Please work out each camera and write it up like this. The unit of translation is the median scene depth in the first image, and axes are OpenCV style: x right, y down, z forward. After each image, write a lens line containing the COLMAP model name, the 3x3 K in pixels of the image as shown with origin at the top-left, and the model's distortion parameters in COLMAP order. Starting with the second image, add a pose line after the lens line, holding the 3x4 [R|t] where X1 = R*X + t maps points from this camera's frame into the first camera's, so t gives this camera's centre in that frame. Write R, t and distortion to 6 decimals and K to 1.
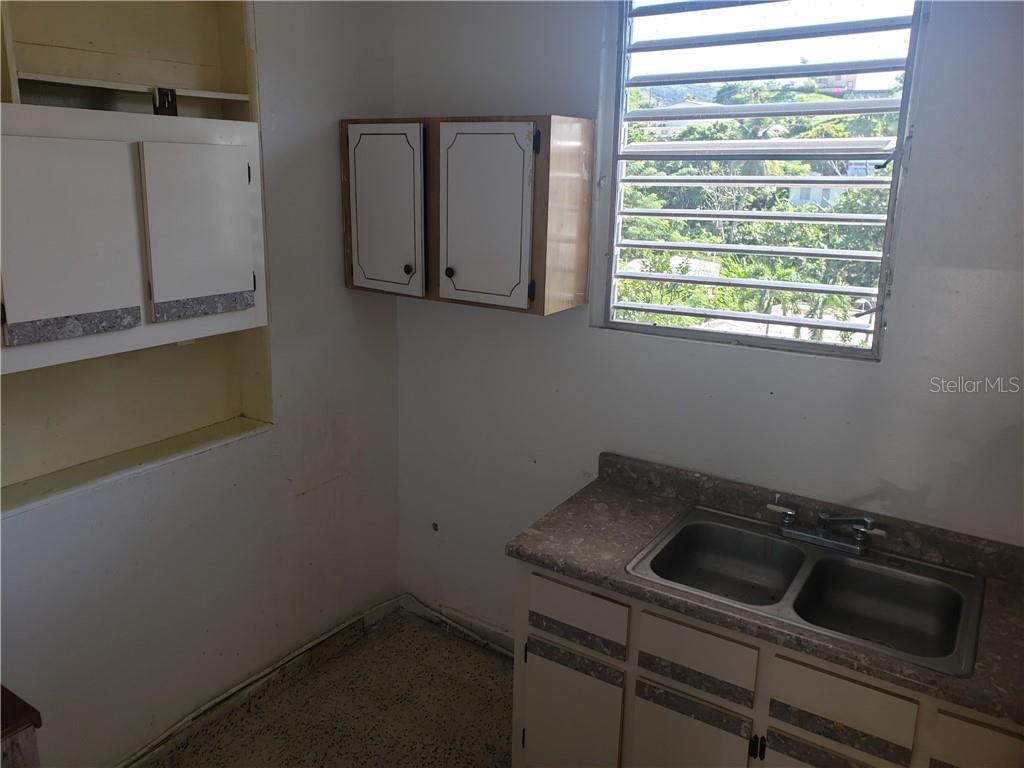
lens RADIAL K [[770.6, 0, 491.7], [0, 770.6, 352.9], [0, 0, 1]] dist [0.006355, 0.002527]
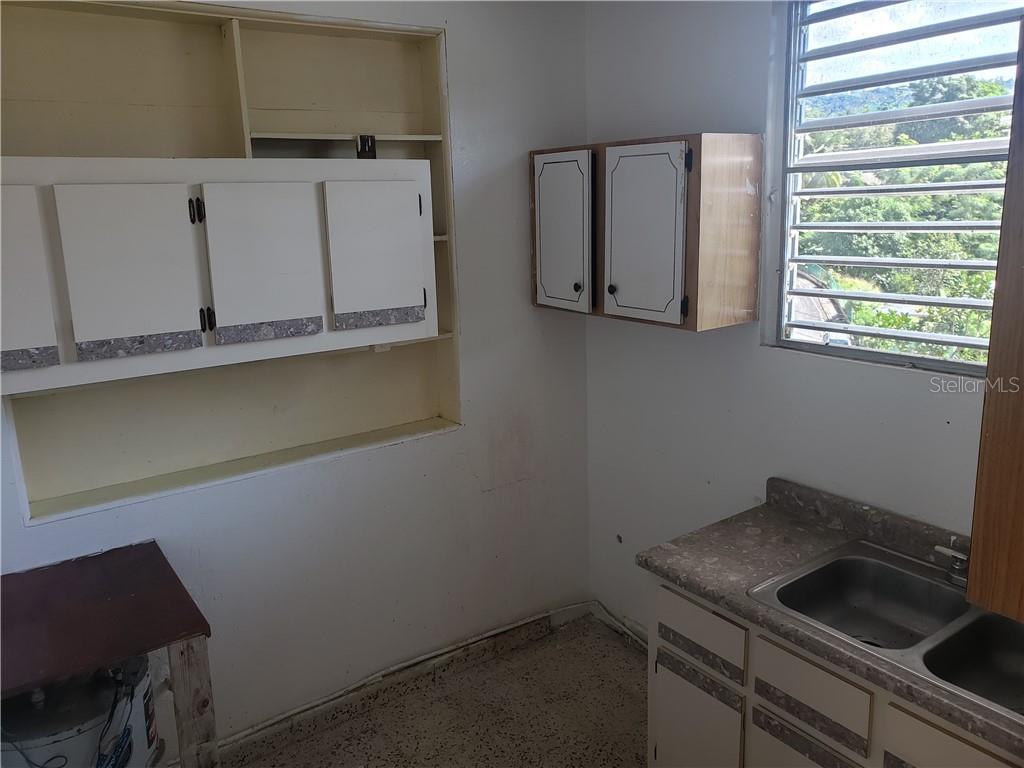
lens RADIAL K [[781.0, 0, 516.7], [0, 781.0, 360.8], [0, 0, 1]] dist [0.007135, -0.003680]
pose [[0.930769, 0.030929, -0.364297, 0.217010], [-0.038451, 0.999171, -0.013411, 0.011397], [0.363580, 0.026490, 0.931186, -0.030089]]
